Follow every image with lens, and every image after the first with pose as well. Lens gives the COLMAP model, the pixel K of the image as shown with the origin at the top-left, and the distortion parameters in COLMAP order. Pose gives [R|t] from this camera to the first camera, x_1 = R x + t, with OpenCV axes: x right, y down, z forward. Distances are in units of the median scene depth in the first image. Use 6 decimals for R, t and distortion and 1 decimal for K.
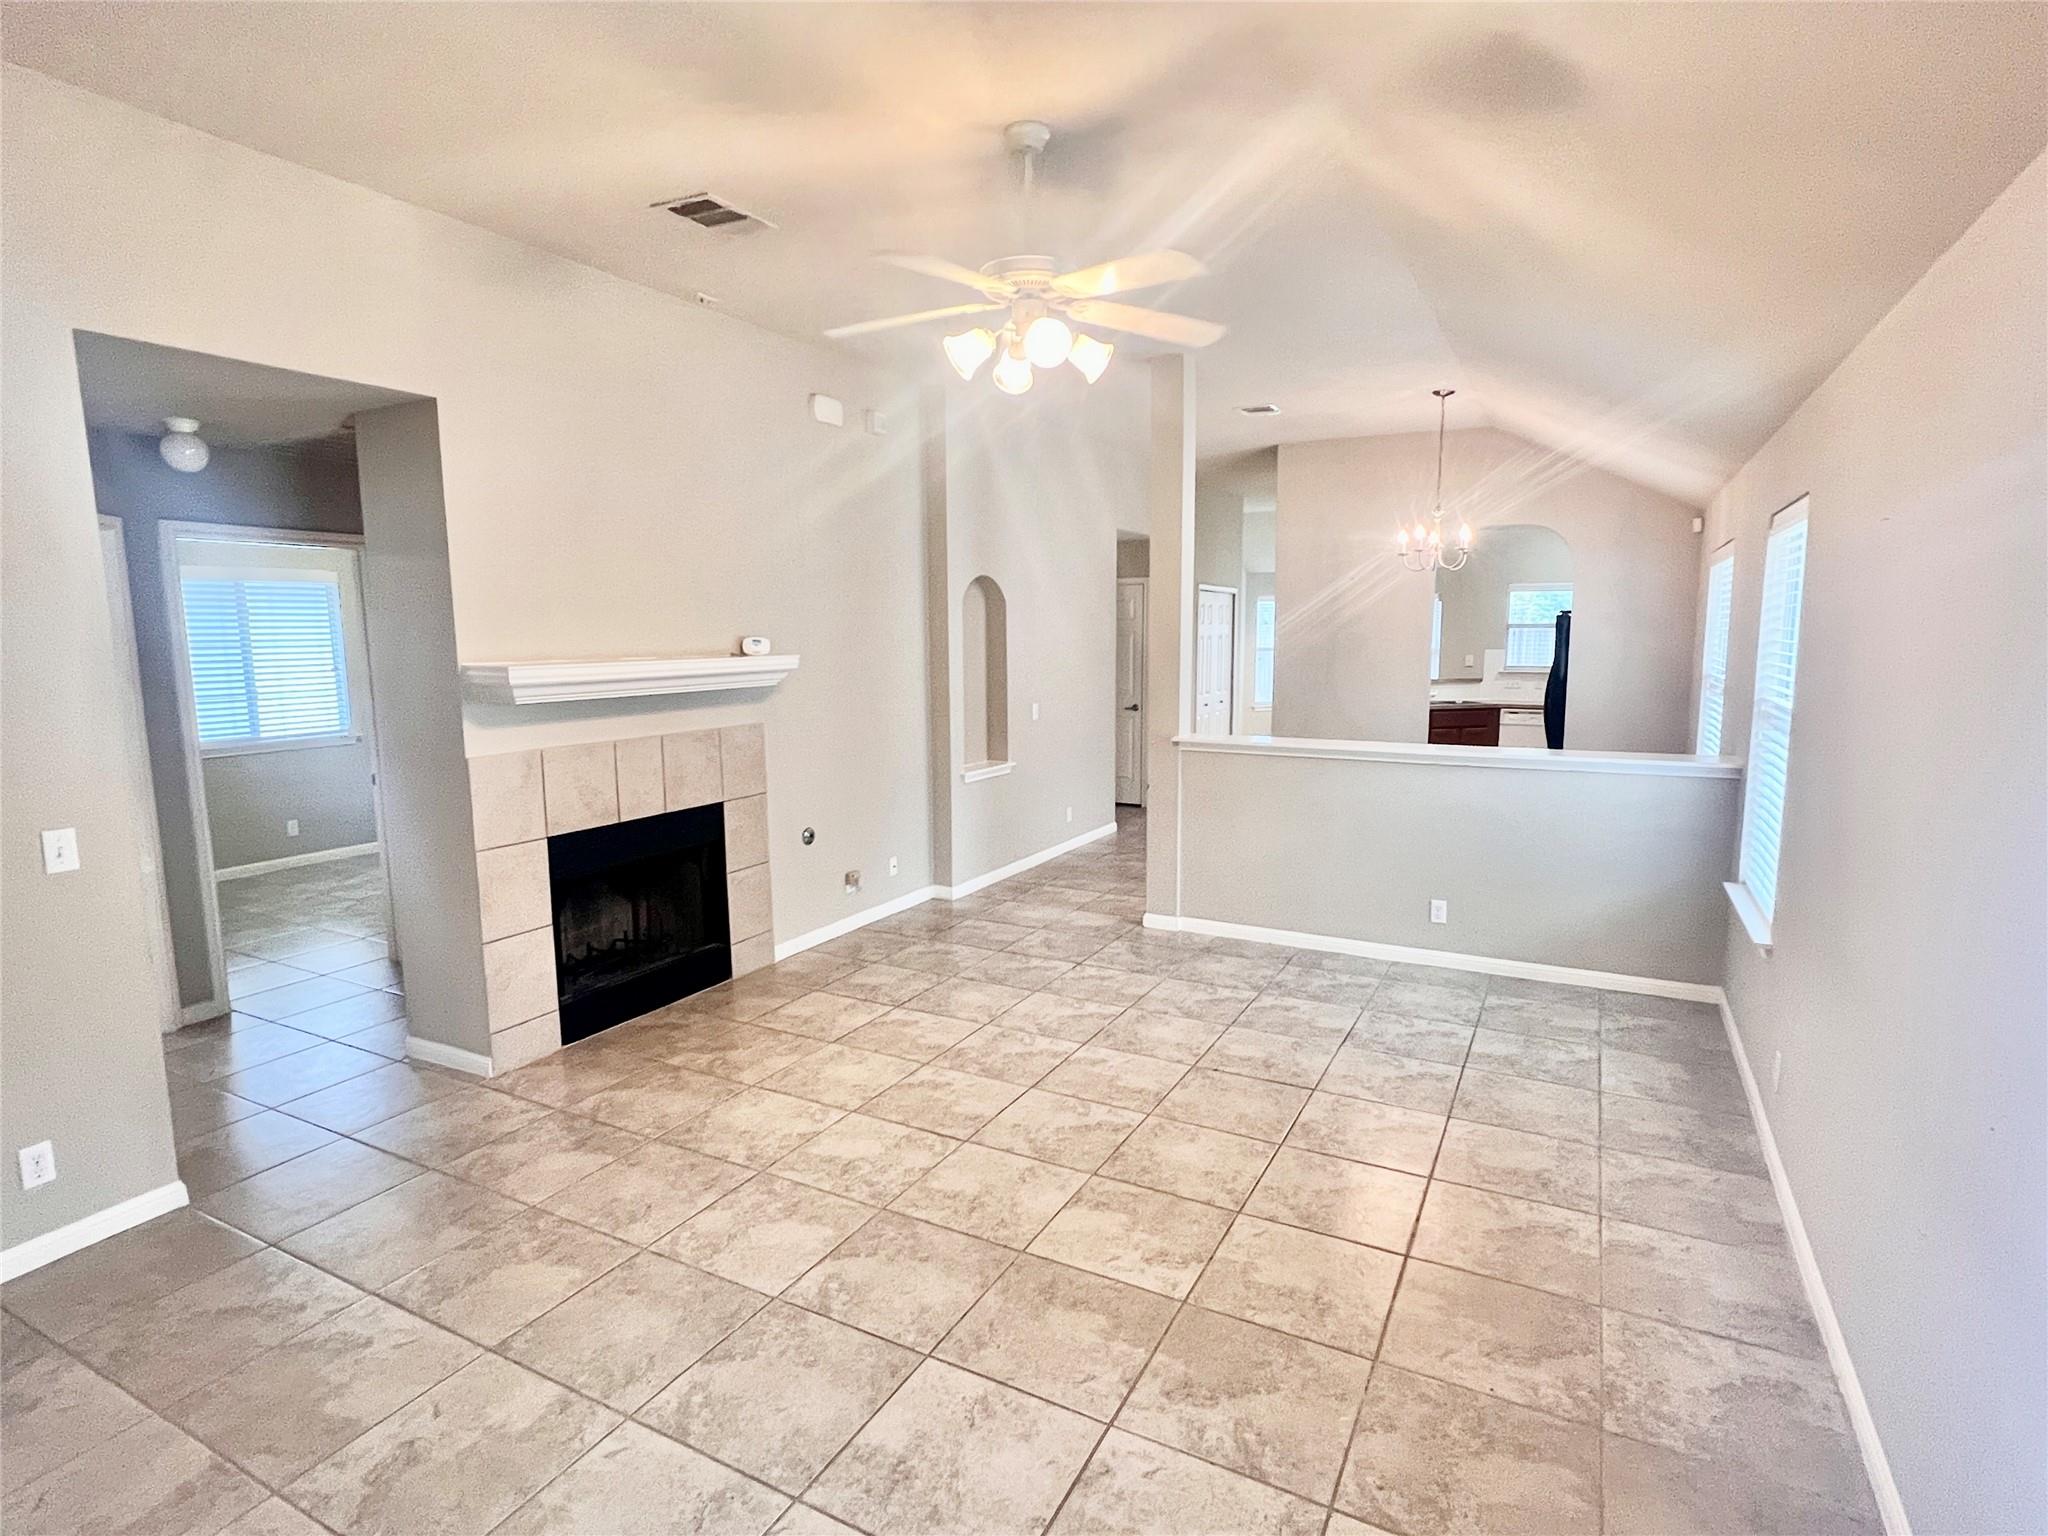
lens RADIAL K [[1059.0, 0, 1031.7], [0, 1059.0, 774.3], [0, 0, 1]] dist [0.001419, -0.000336]
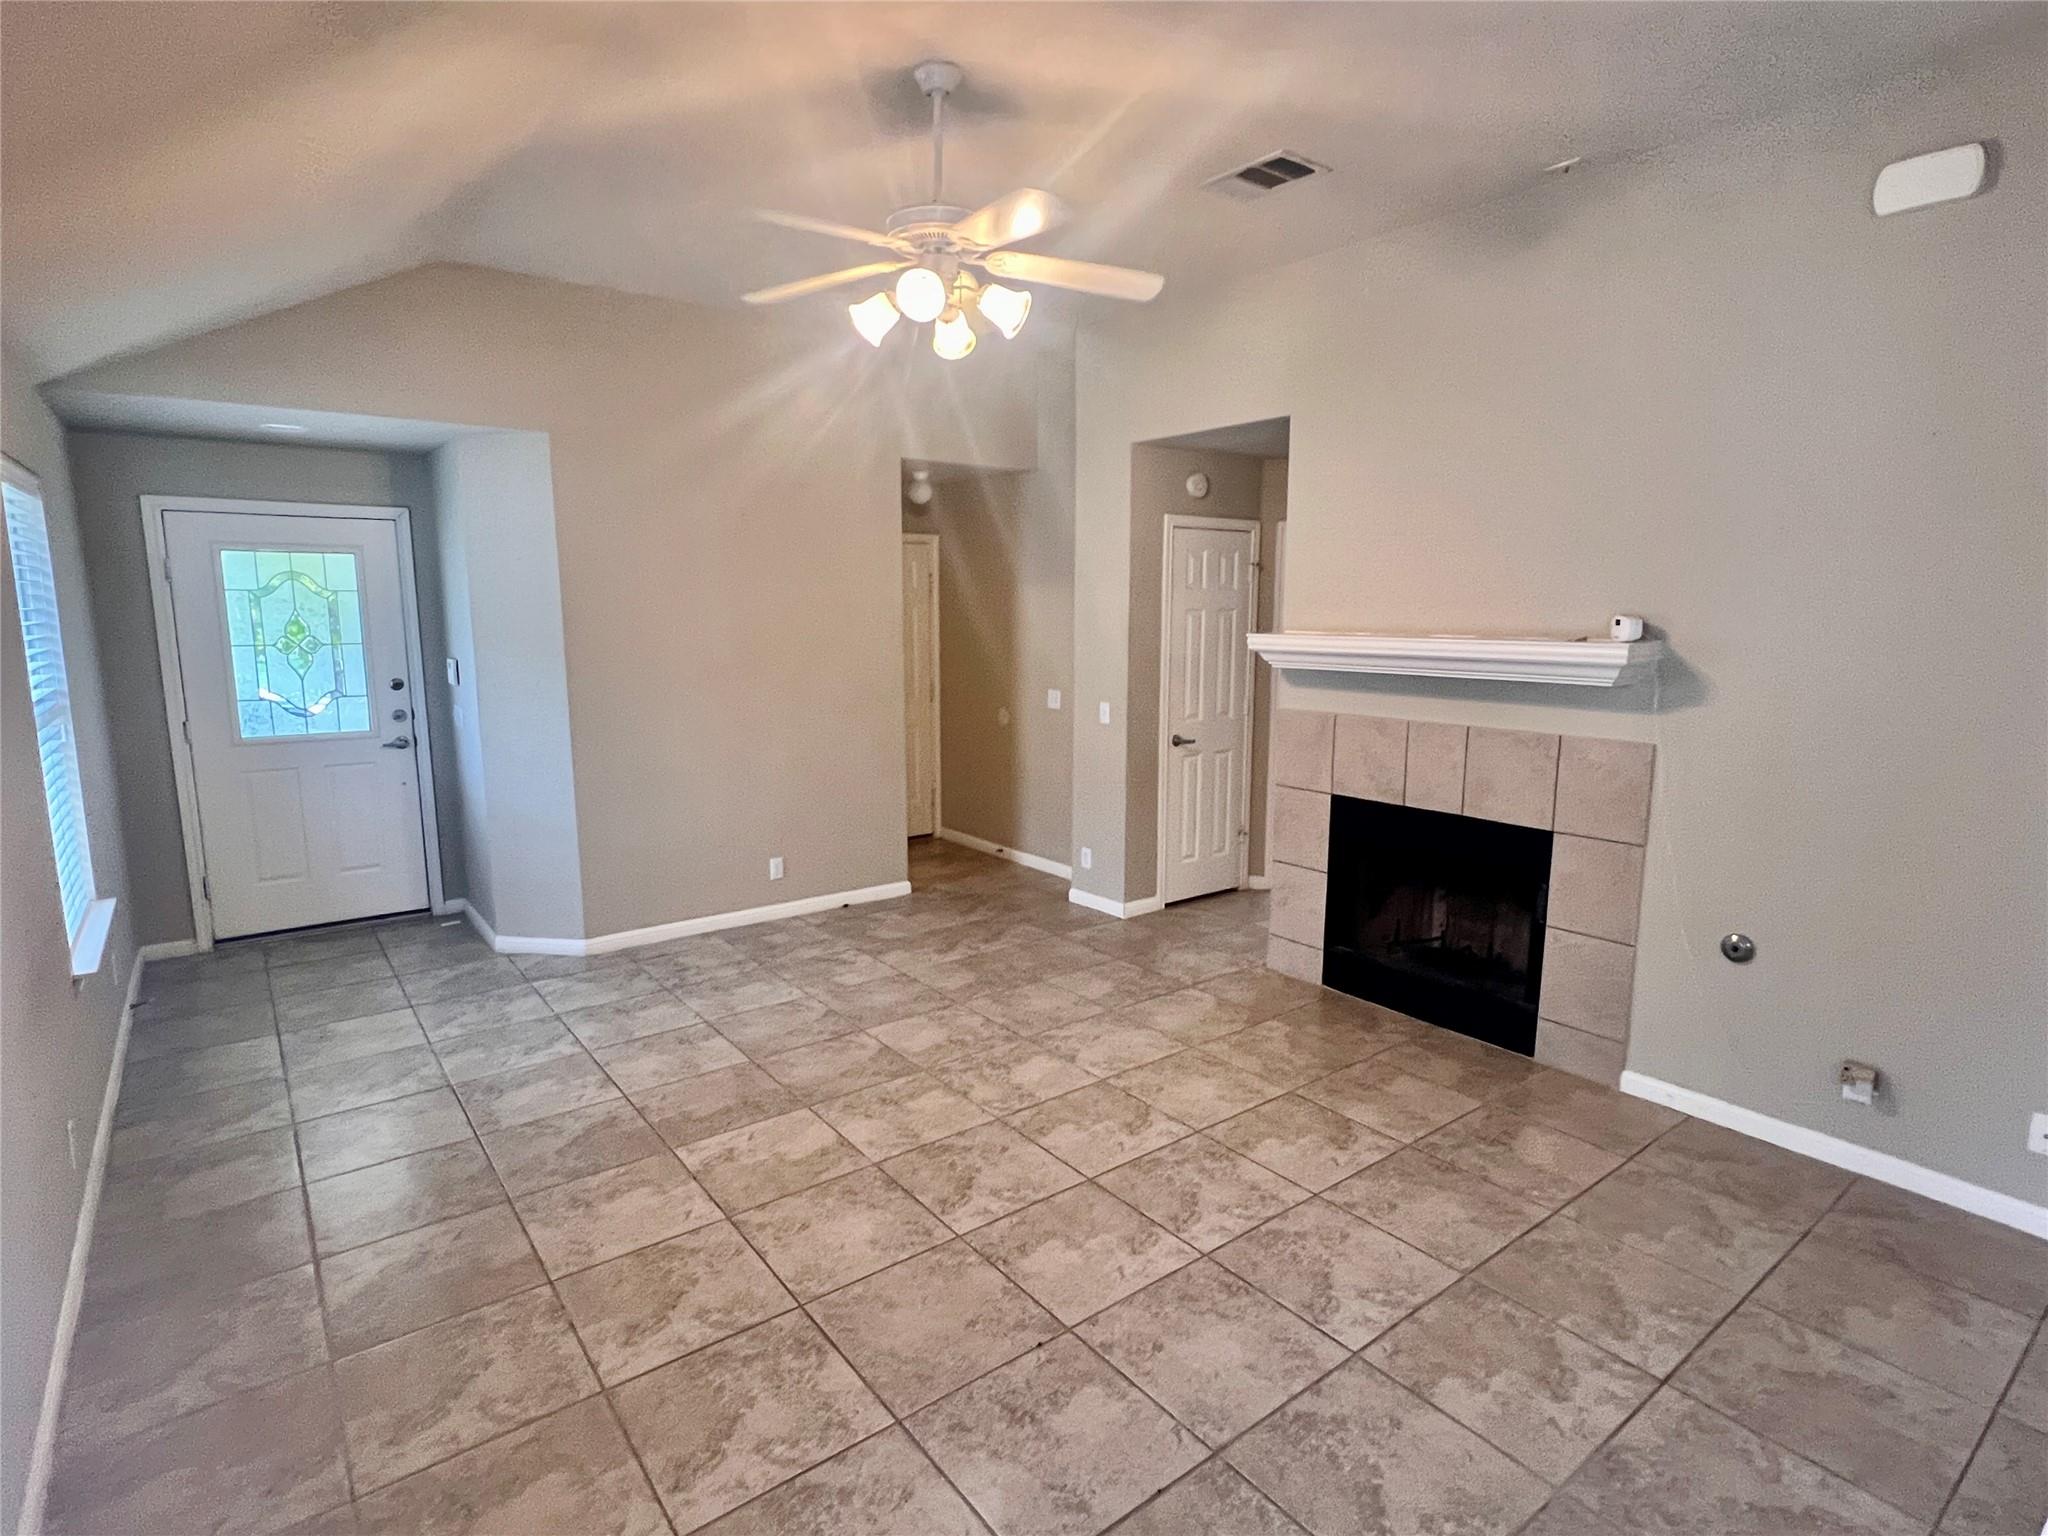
lens RADIAL K [[1059.0, 0, 1033.1], [0, 1059.0, 775.5], [0, 0, 1]] dist [0.001419, -0.000336]
pose [[-0.417381, 0.151778, -0.895967, 0.703932], [-0.123486, 0.967335, 0.221393, -0.176706], [0.900302, 0.203045, -0.385005, 1.230249]]
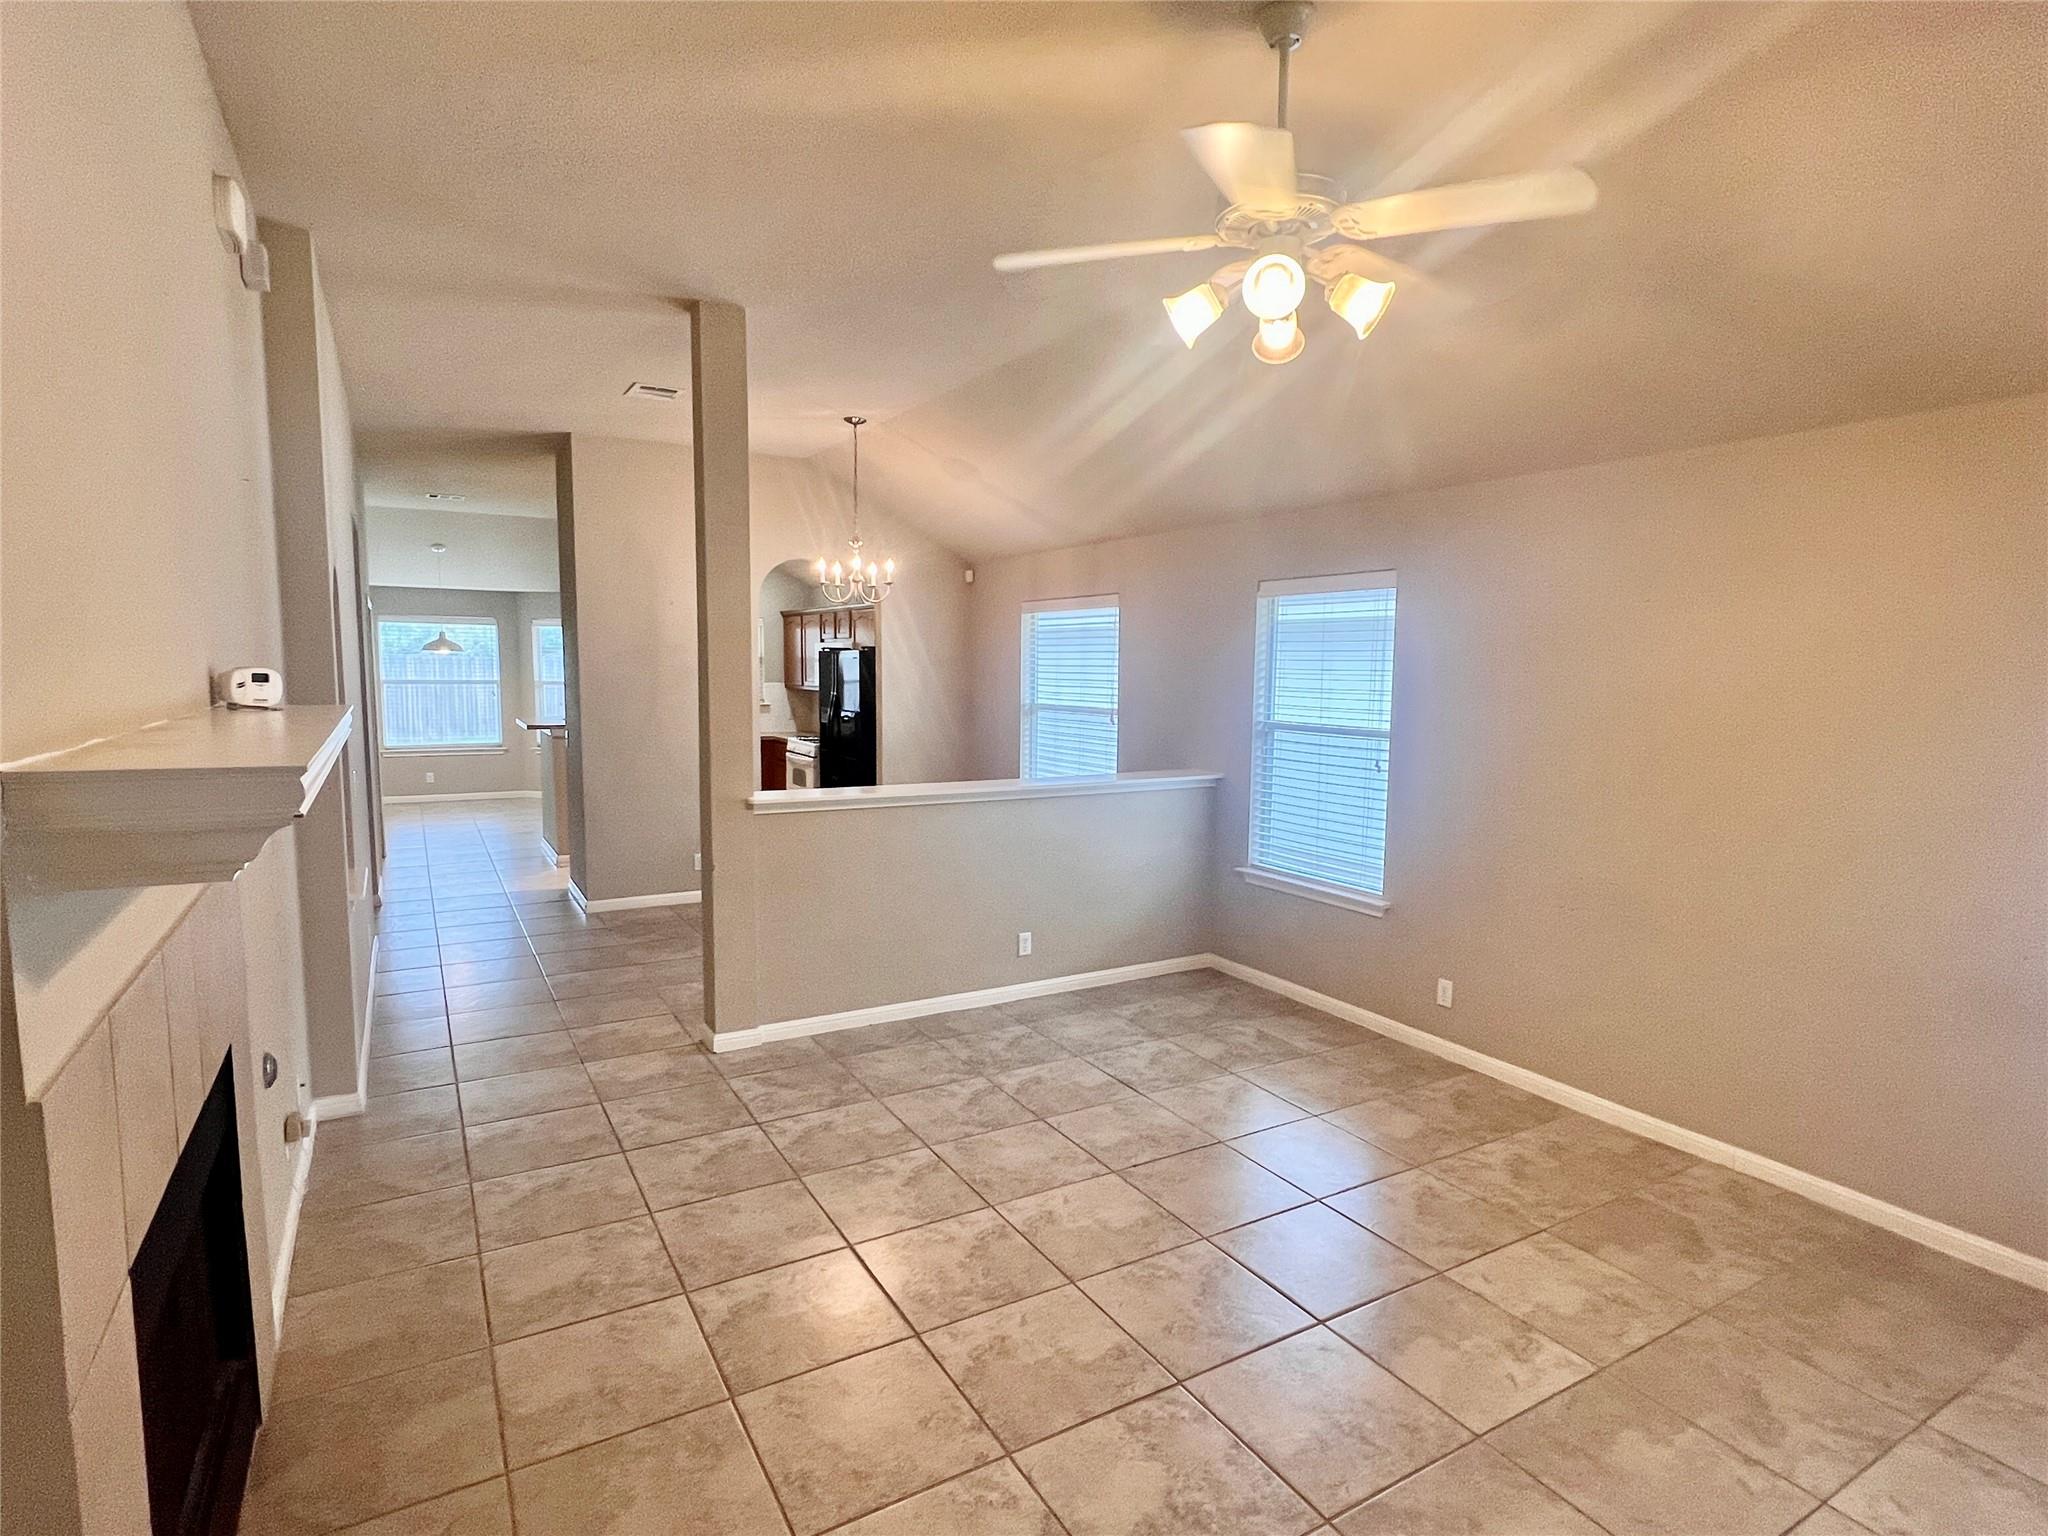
lens RADIAL K [[1059.0, 0, 1031.6], [0, 1059.0, 770.5], [0, 0, 1]] dist [0.001419, -0.000336]
pose [[0.524757, -0.075333, 0.847912, -0.626462], [0.100713, 0.994575, 0.026034, -0.083029], [-0.845273, 0.071734, 0.529497, 0.617666]]
